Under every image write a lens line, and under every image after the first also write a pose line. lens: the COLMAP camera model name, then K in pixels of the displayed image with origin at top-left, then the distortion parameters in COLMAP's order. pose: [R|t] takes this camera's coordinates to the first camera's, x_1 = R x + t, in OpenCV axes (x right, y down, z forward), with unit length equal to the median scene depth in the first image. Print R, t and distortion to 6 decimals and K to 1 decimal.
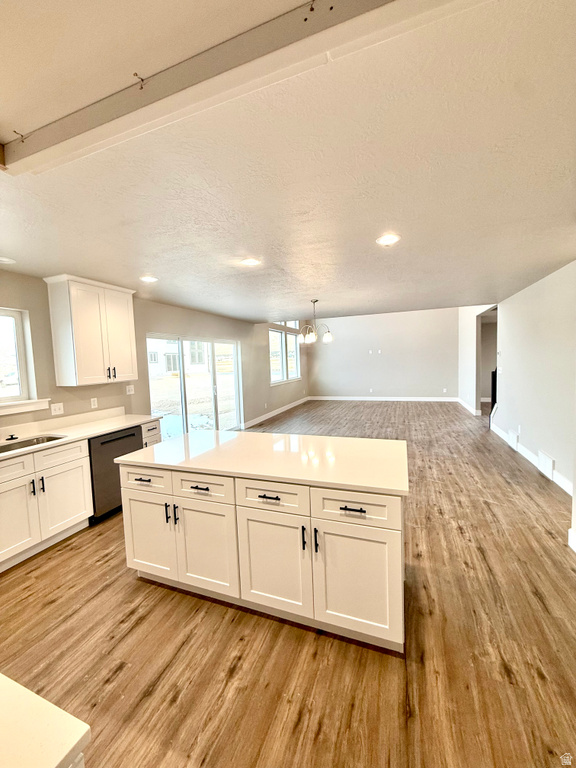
lens RADIAL K [[304.6, 0, 289.3], [0, 304.6, 379.0], [0, 0, 1]] dist [0.000304, -0.000195]
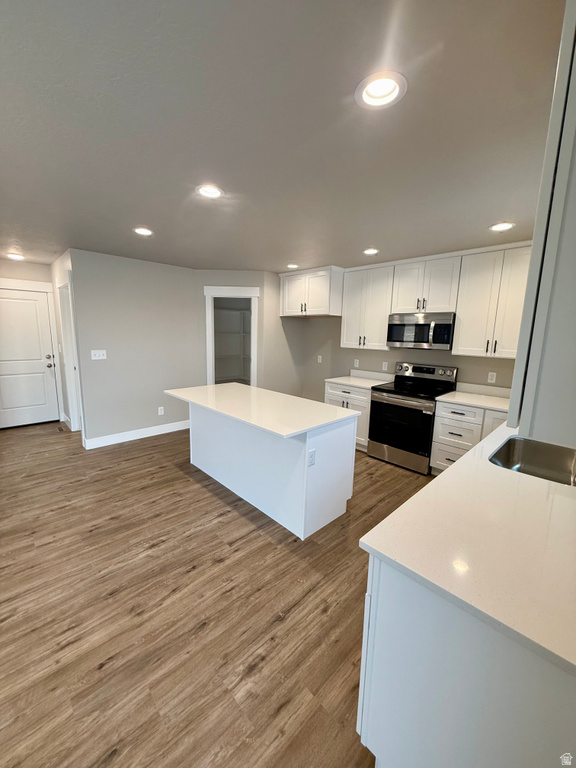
lens RADIAL K [[304.6, 0, 289.0], [0, 304.6, 384.5], [0, 0, 1]] dist [0.000304, -0.000195]
pose [[-0.905667, -0.057531, 0.420068, -0.651599], [0.034286, 0.977569, 0.207804, -0.088489], [-0.422601, 0.202603, -0.883380, 1.739920]]
